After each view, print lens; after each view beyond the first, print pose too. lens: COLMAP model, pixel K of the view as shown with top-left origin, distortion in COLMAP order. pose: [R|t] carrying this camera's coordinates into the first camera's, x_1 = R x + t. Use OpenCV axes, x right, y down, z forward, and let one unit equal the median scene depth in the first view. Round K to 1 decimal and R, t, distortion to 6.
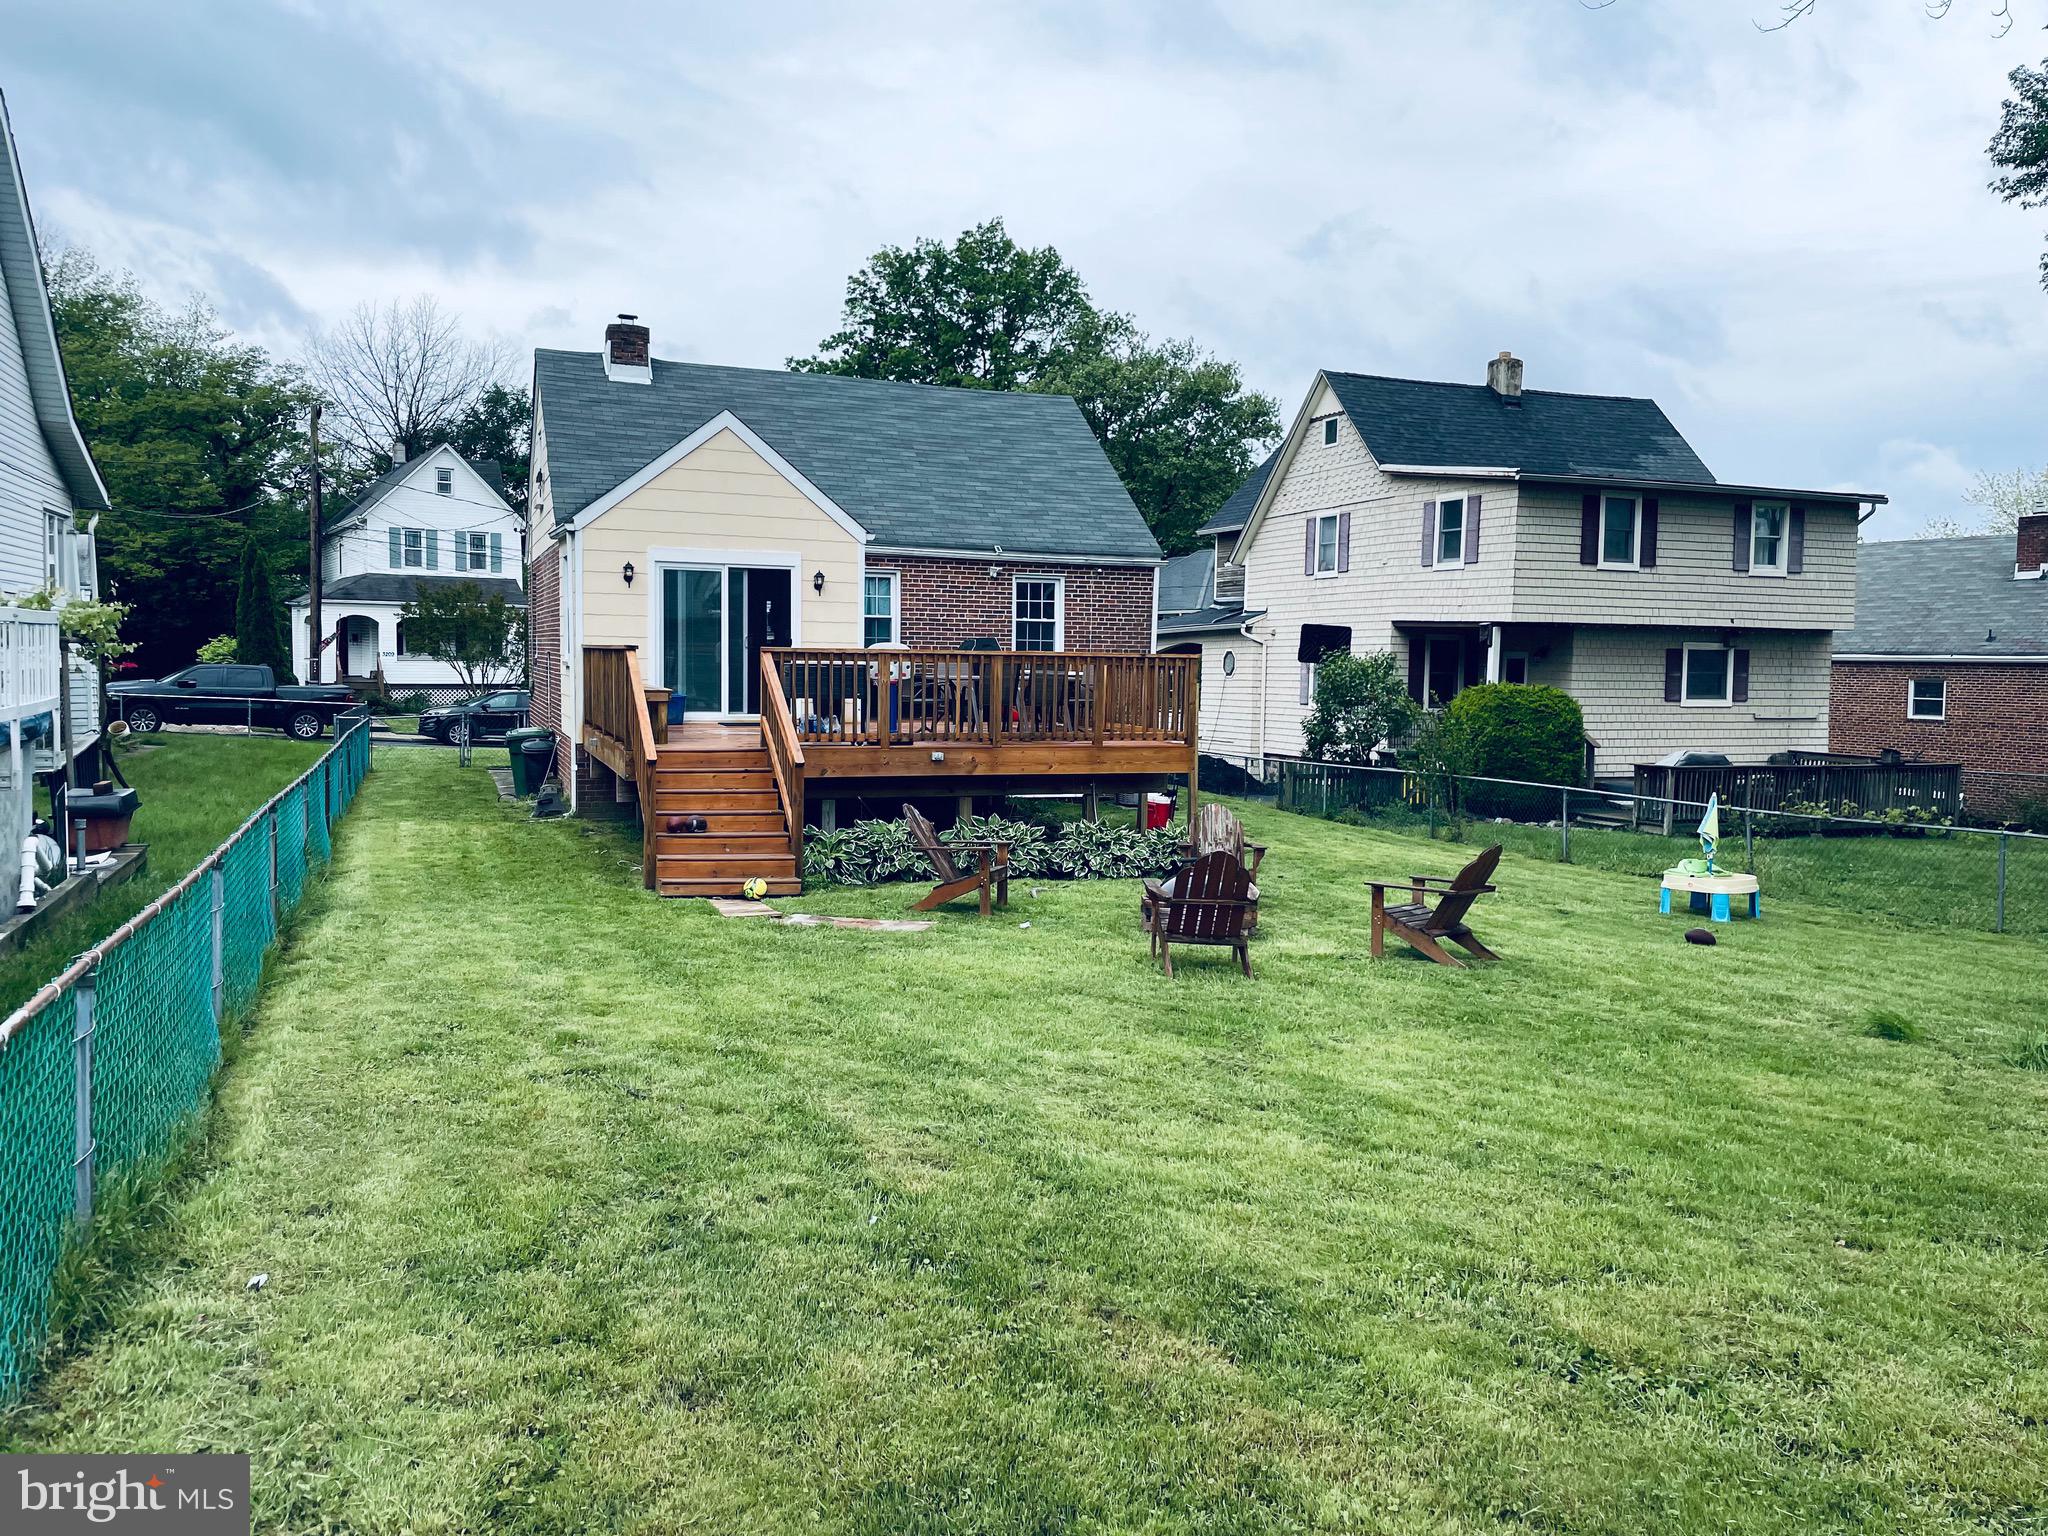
lens RADIAL K [[1541.0, 0, 1040.2], [0, 1541.0, 769.0], [0, 0, 1]] dist [0.086248, -0.116106]
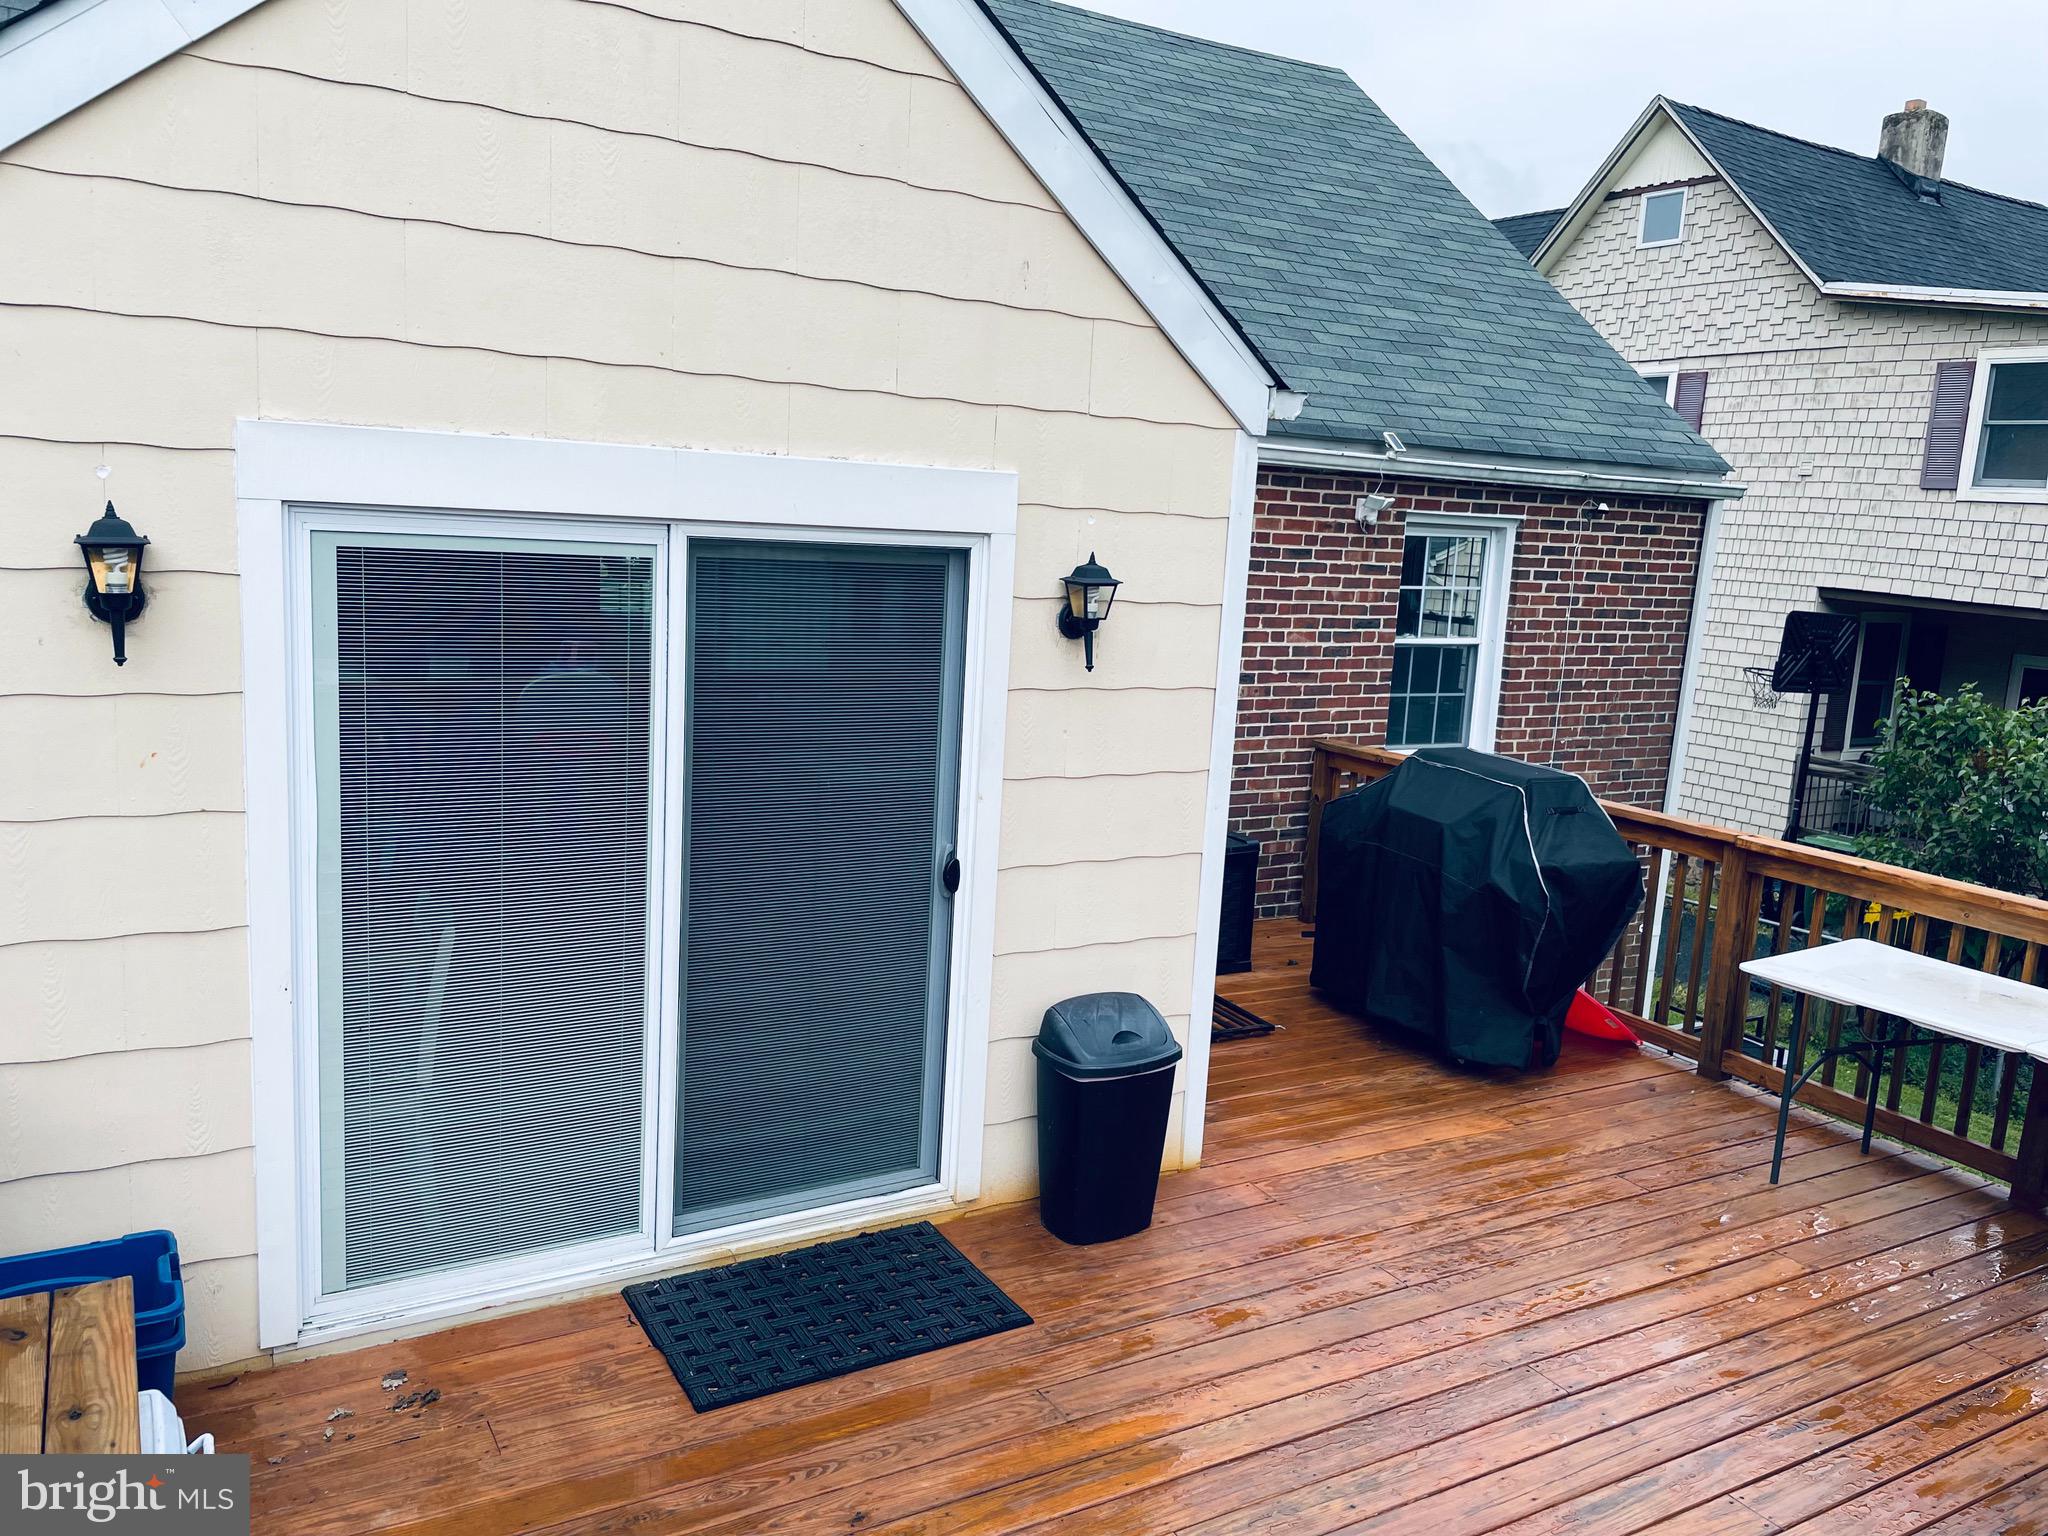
lens RADIAL K [[1541.0, 0, 1030.0], [0, 1541.0, 765.6], [0, 0, 1]] dist [0.086248, -0.116106]
pose [[0.987084, 0.012996, 0.159679, -0.132944], [-0.028528, 0.995033, 0.095367, -0.085108], [-0.157646, -0.098691, 0.982552, 0.559063]]
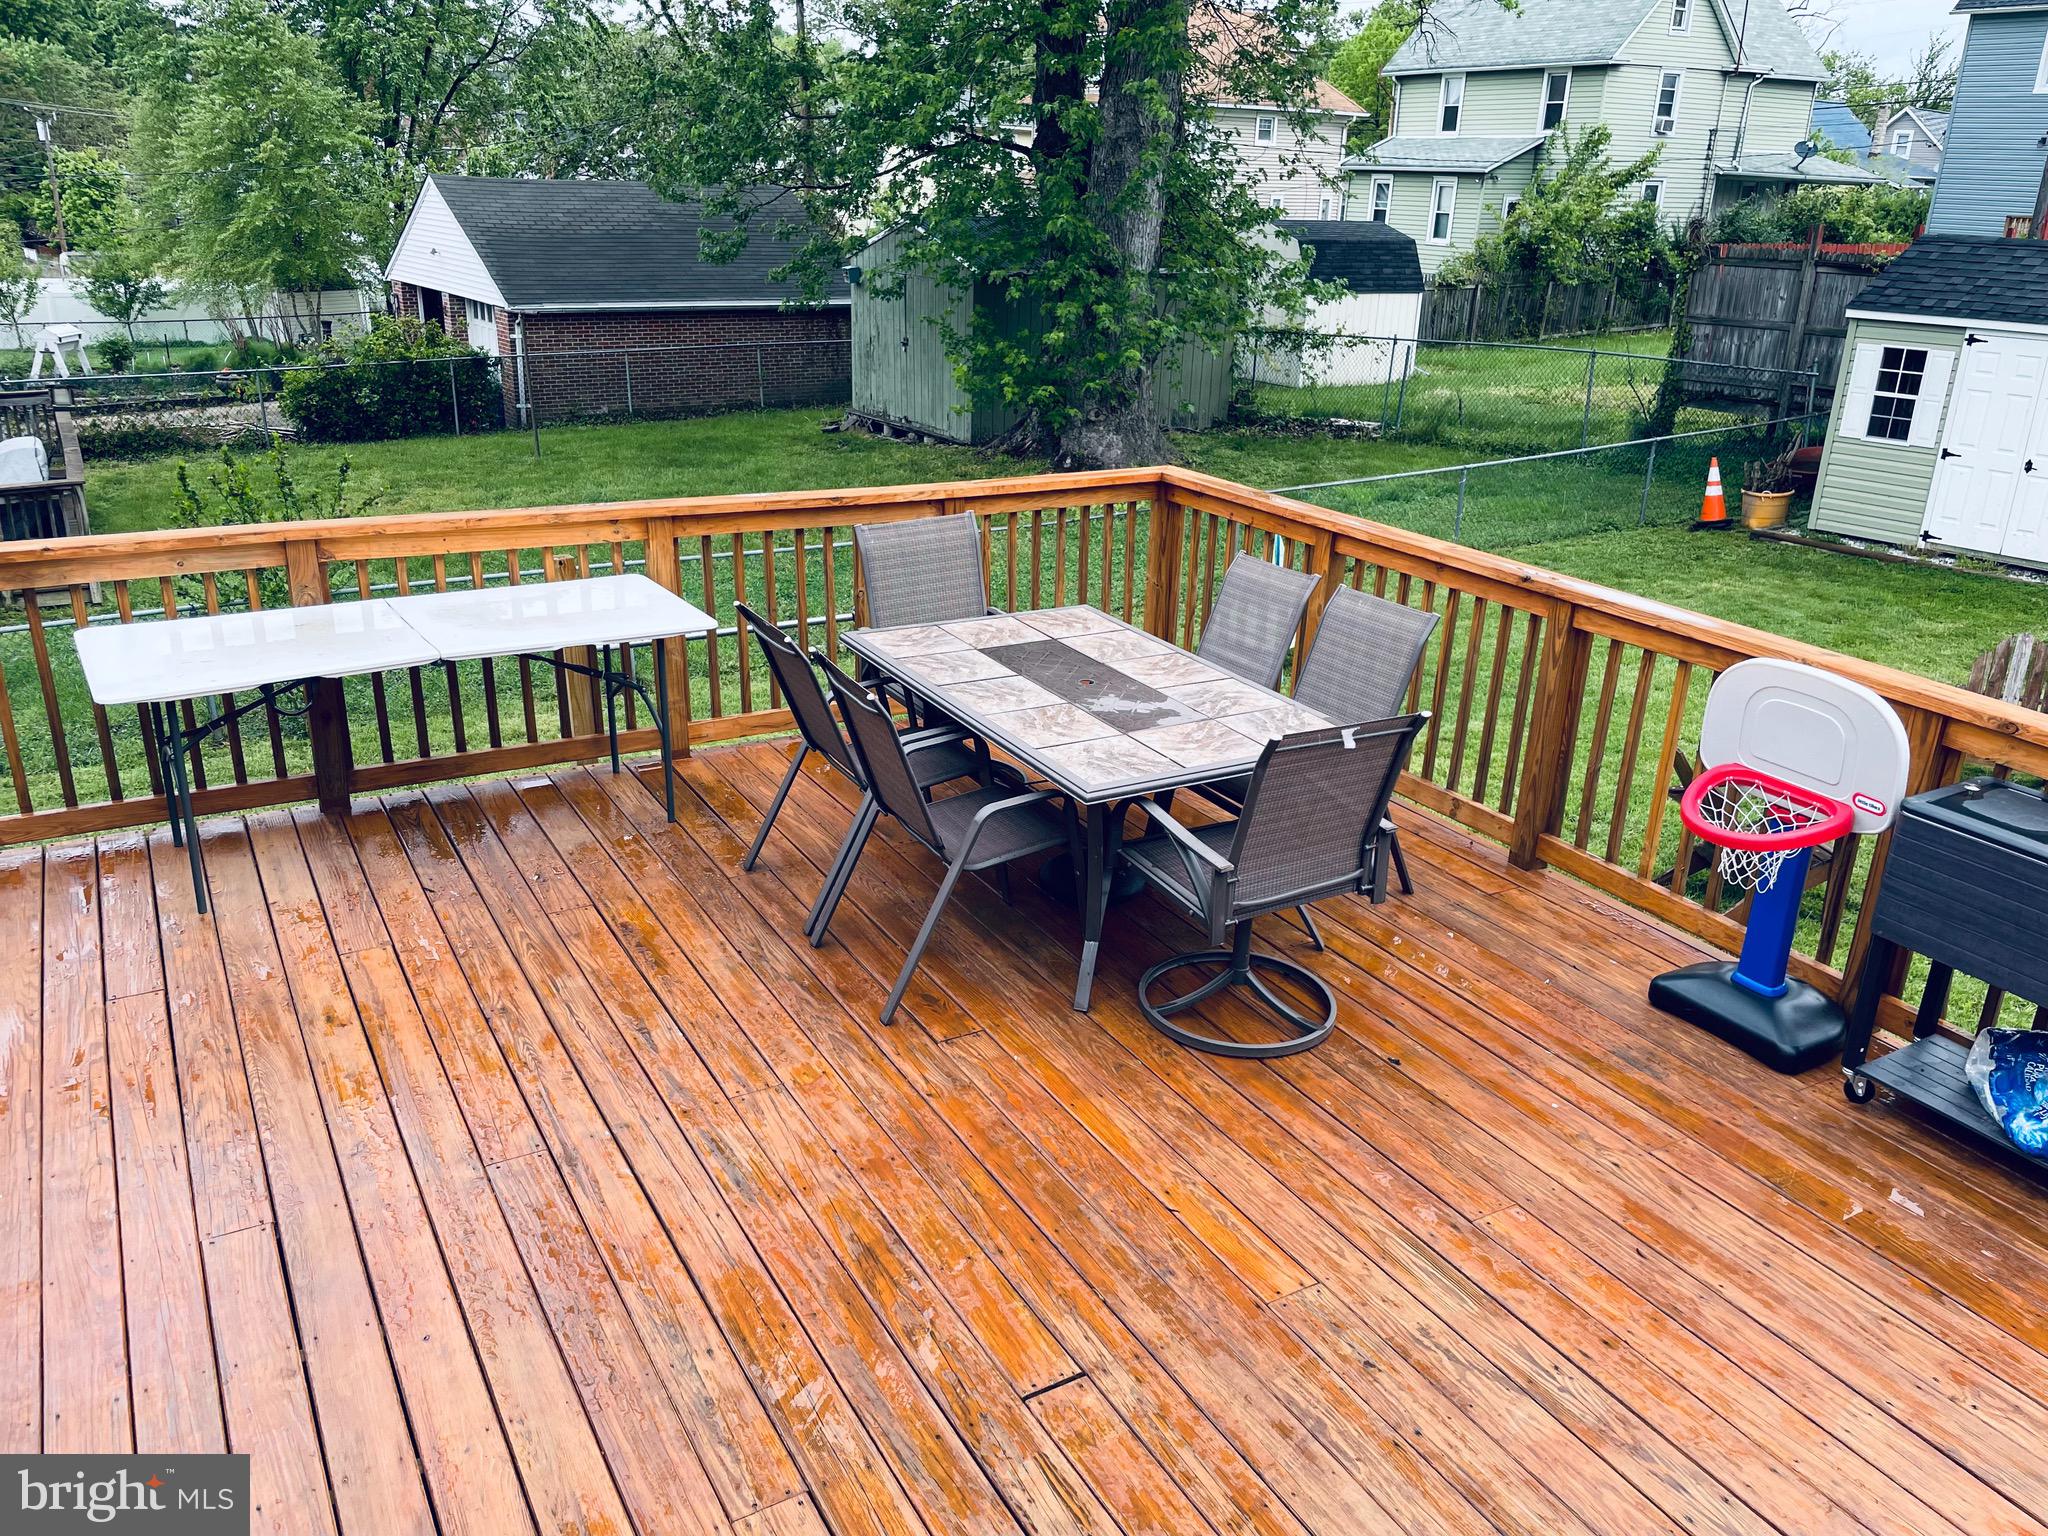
lens RADIAL K [[1541.0, 0, 1034.9], [0, 1541.0, 775.6], [0, 0, 1]] dist [0.086248, -0.116106]
pose [[-0.155555, -0.376956, 0.913076, -0.177996], [0.039992, 0.921166, 0.387109, -0.095150], [-0.987017, 0.096732, -0.128217, 0.663729]]
